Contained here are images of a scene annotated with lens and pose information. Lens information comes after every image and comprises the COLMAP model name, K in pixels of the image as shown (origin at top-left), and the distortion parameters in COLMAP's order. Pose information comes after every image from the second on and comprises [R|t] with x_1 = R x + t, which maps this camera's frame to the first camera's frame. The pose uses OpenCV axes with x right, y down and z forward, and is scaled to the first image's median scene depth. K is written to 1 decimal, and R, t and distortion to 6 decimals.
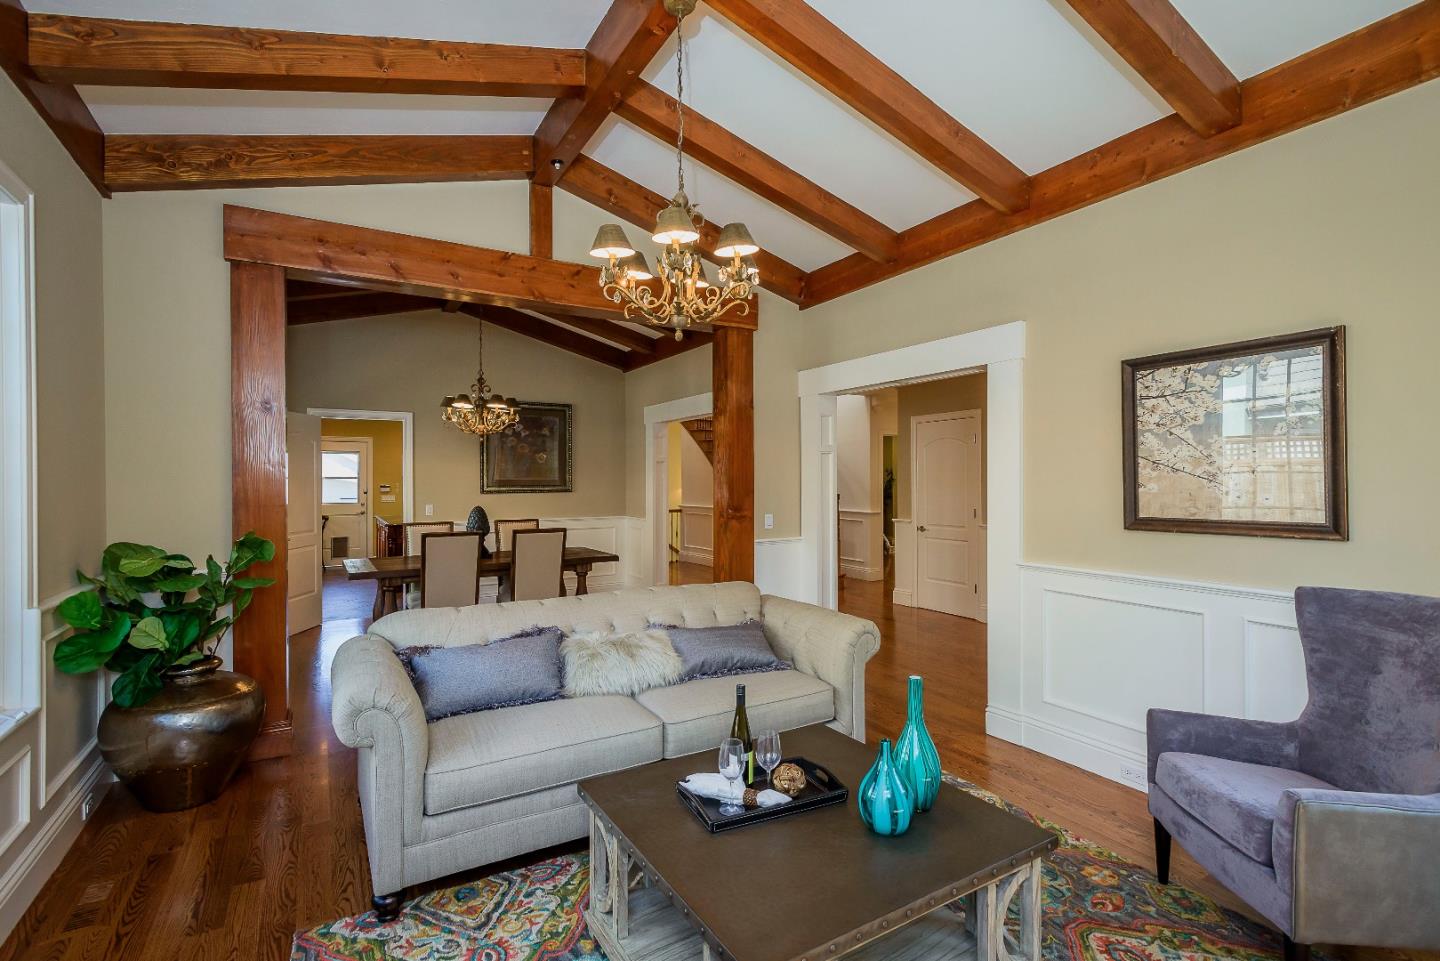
lens RADIAL K [[702.5, 0, 763.0], [0, 702.5, 446.8], [0, 0, 1]] dist [0.016810, 0.000294]
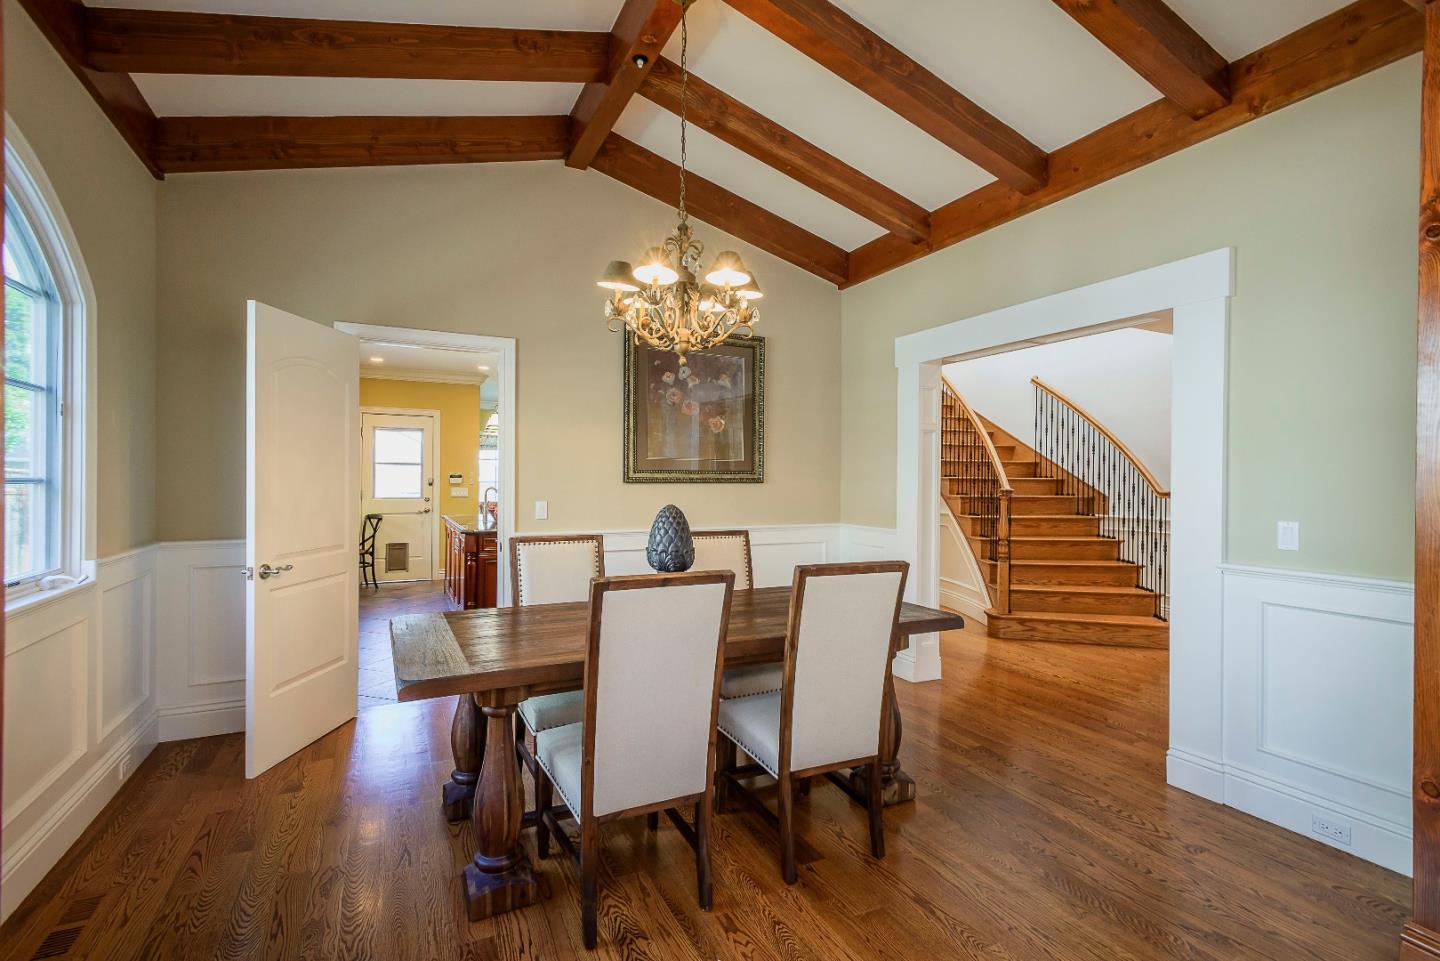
lens RADIAL K [[708.5, 0, 720.0], [0, 708.5, 487.4], [0, 0, 1]] dist [-0.000121, -0.000015]
pose [[0.994542, -0.000324, -0.104334, -0.123151], [0.007884, 0.997369, 0.072060, 0.011999], [0.104036, -0.072489, 0.991928, 0.200261]]
